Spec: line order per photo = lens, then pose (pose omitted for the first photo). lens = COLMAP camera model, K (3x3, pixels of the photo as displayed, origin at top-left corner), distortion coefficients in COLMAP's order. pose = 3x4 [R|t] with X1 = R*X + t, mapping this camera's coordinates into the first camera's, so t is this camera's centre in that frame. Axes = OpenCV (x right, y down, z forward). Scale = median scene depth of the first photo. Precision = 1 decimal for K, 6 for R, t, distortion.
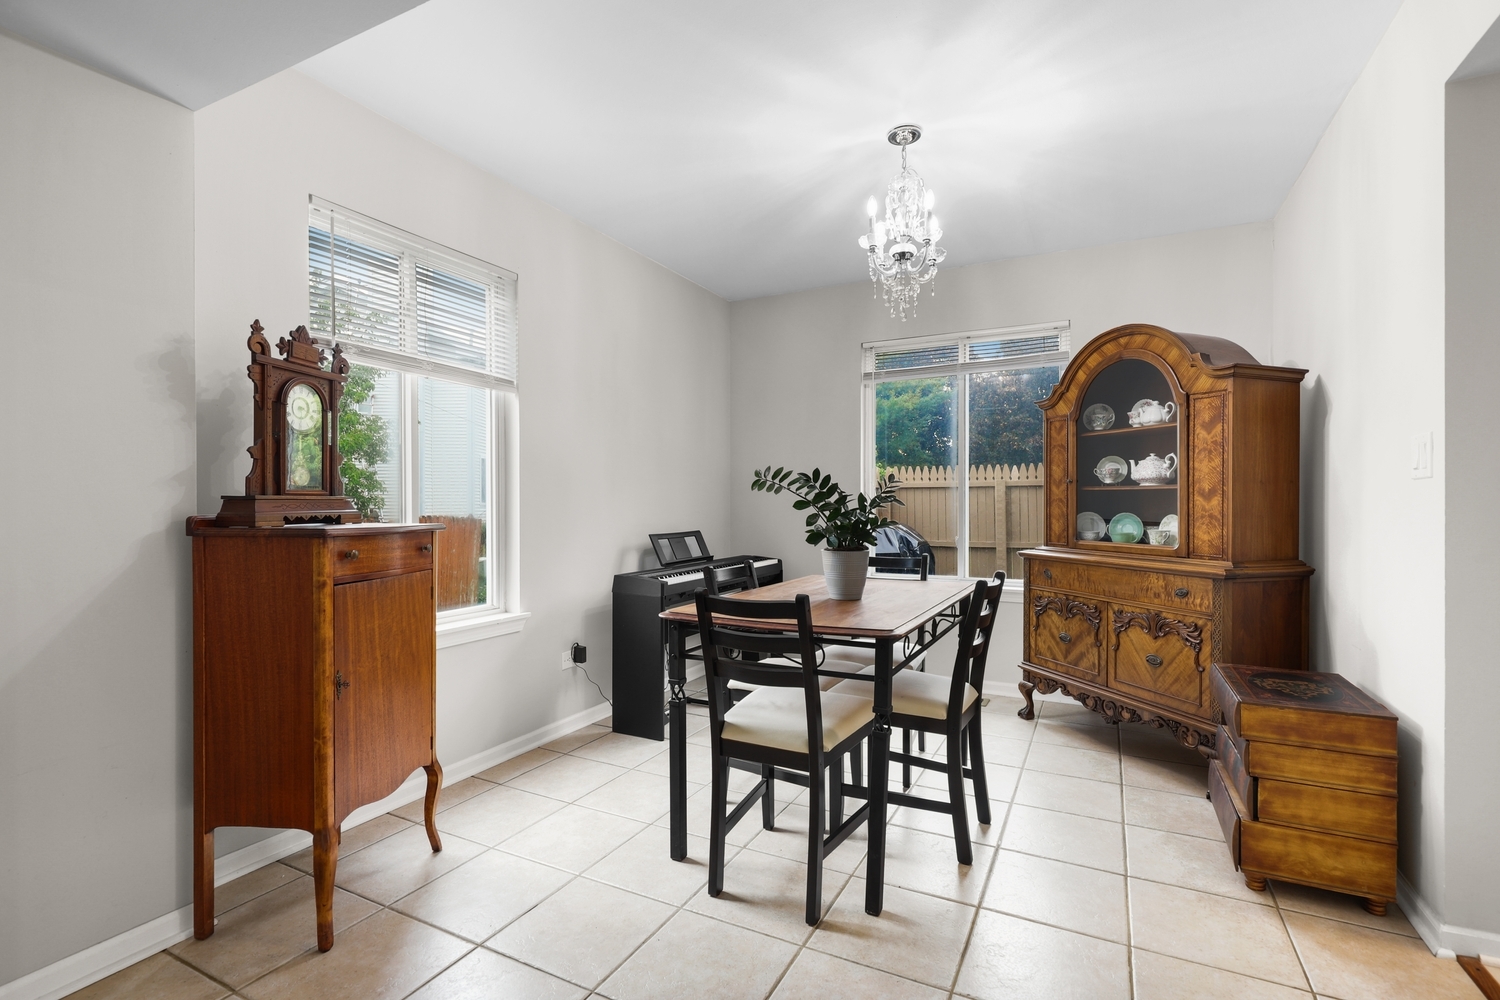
lens RADIAL K [[682.2, 0, 745.4], [0, 682.2, 505.9], [0, 0, 1]] dist [-0.000473, 0.002058]
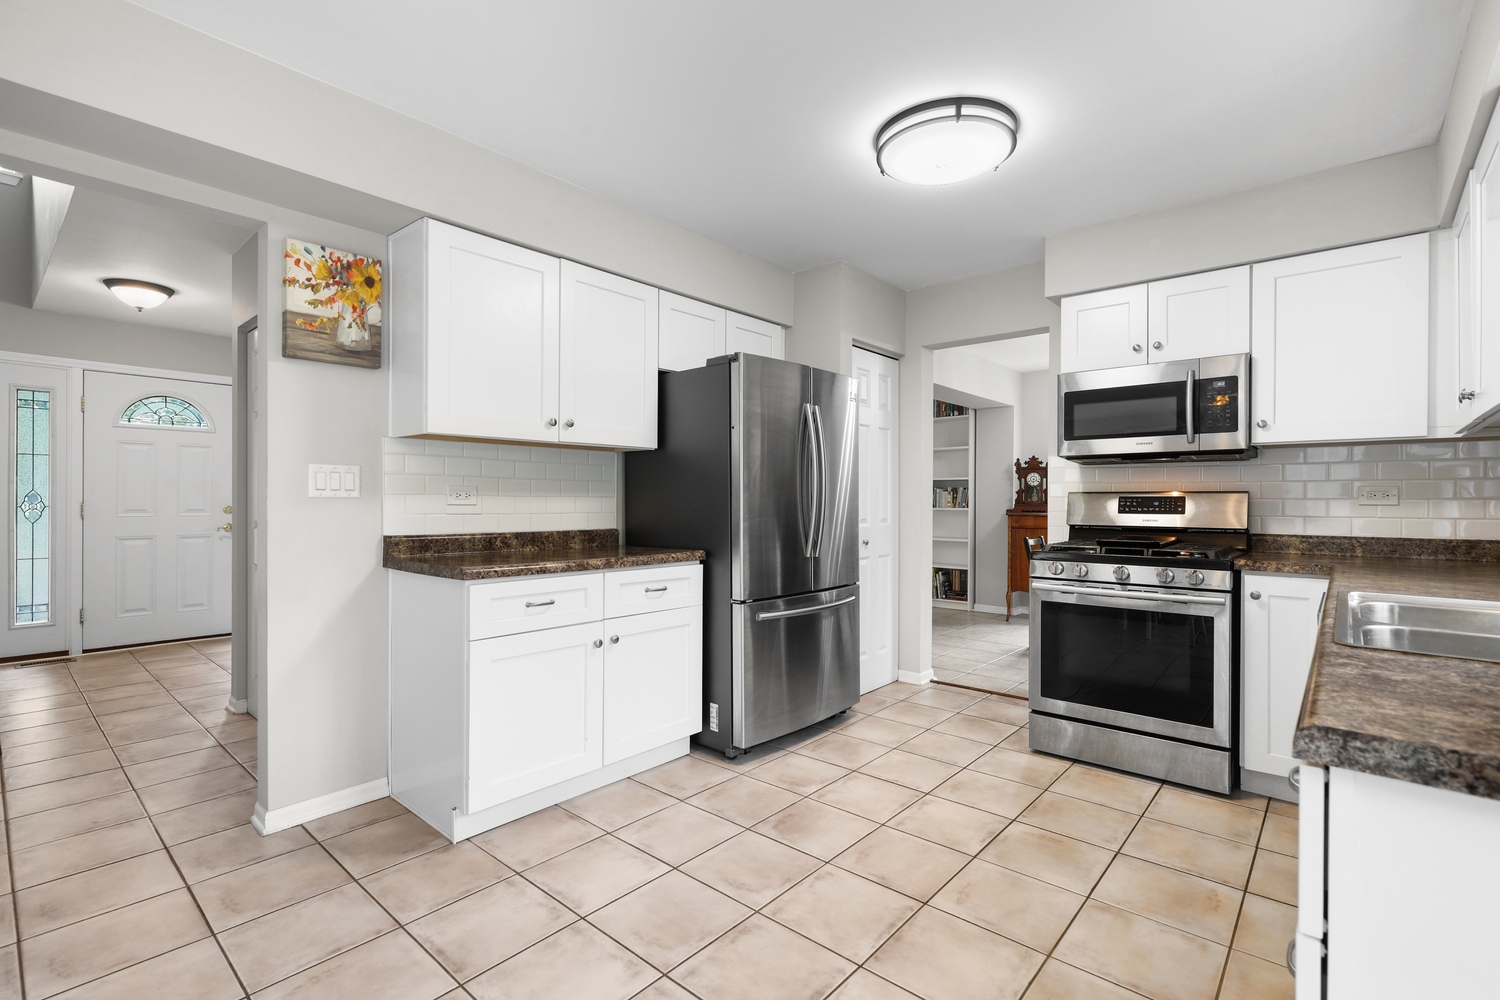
lens RADIAL K [[682.2, 0, 761.4], [0, 682.2, 503.1], [0, 0, 1]] dist [-0.000473, 0.002058]
pose [[-0.231971, 0.003577, -0.972716, 2.289357], [-0.008874, 0.999944, 0.005793, -0.021184], [0.972682, 0.009976, -0.231926, 0.362795]]
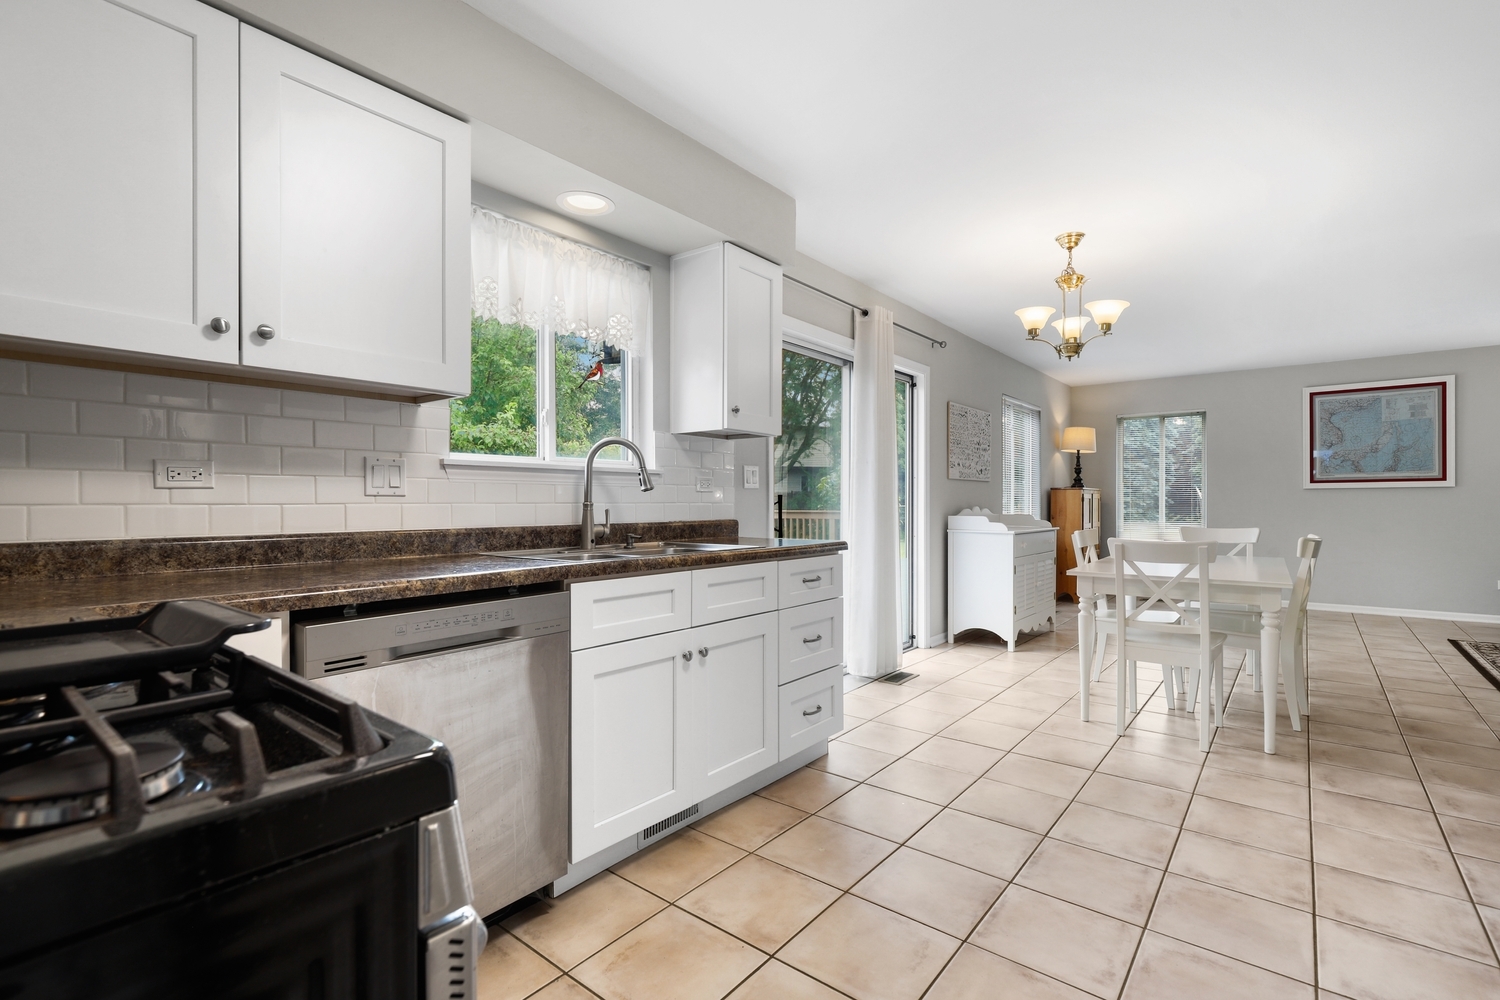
lens RADIAL K [[682.2, 0, 762.1], [0, 682.2, 505.1], [0, 0, 1]] dist [-0.000473, 0.002058]
pose [[0.190301, -0.005432, 0.981711, 0.811762], [0.006971, 0.999967, 0.004181, 0.001395], [-0.981701, 0.006048, 0.190333, 0.433341]]
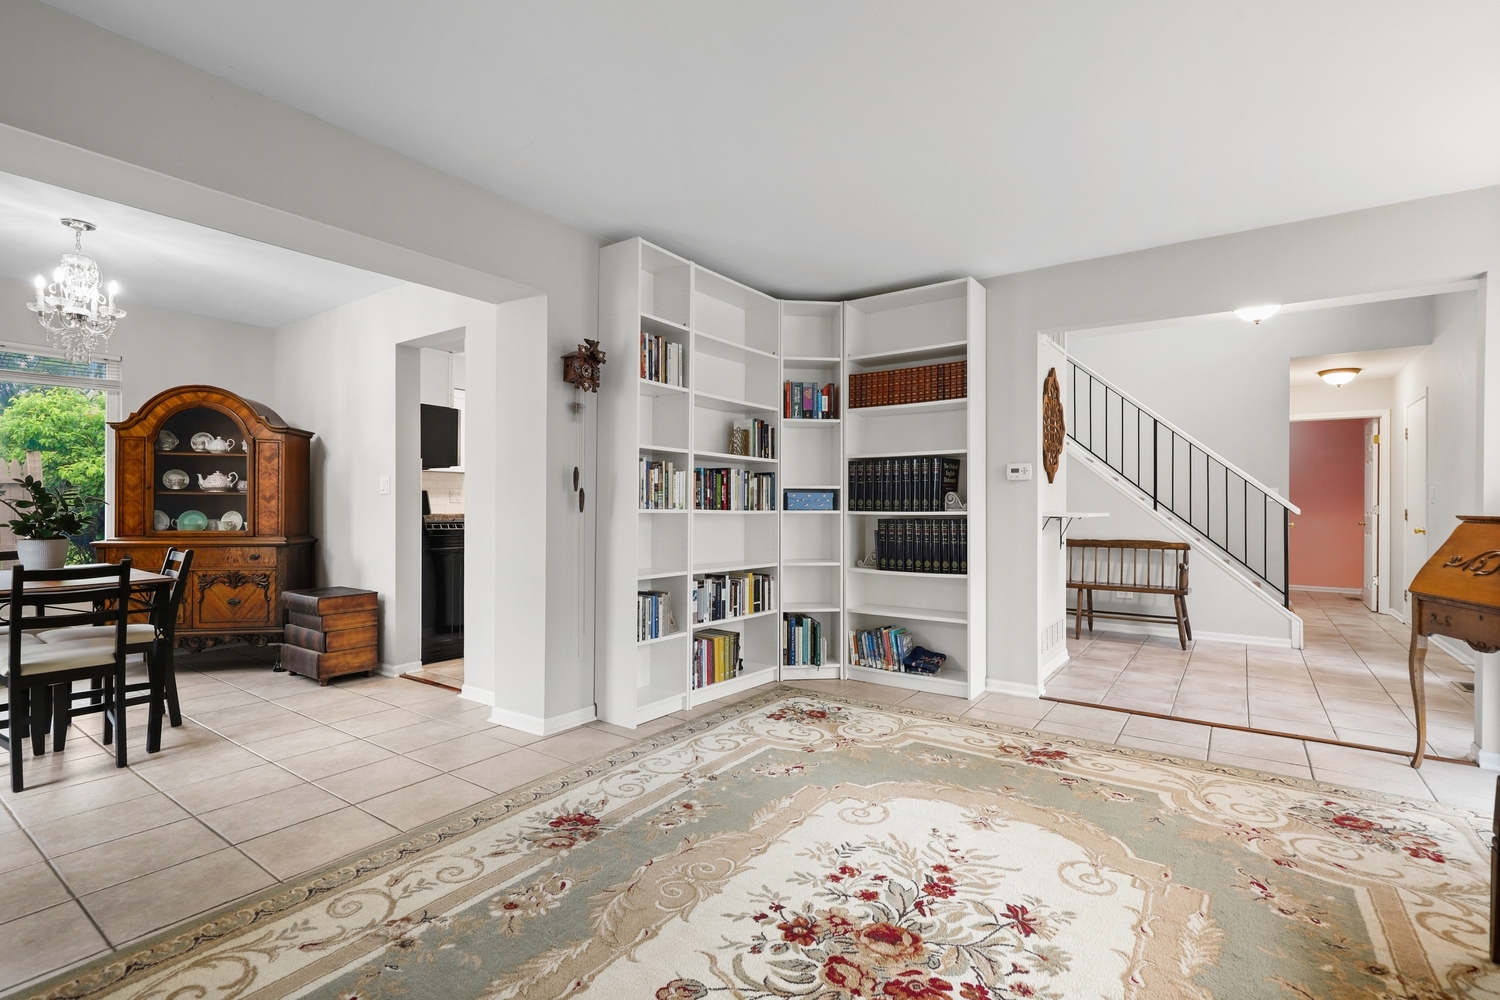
lens RADIAL K [[682.2, 0, 767.7], [0, 682.2, 507.3], [0, 0, 1]] dist [-0.000473, 0.002058]
pose [[0.123611, -0.000576, 0.992331, -0.919996], [0.000542, 1.000000, 0.000513, 0.004596], [-0.992331, 0.000474, 0.123611, -0.487565]]
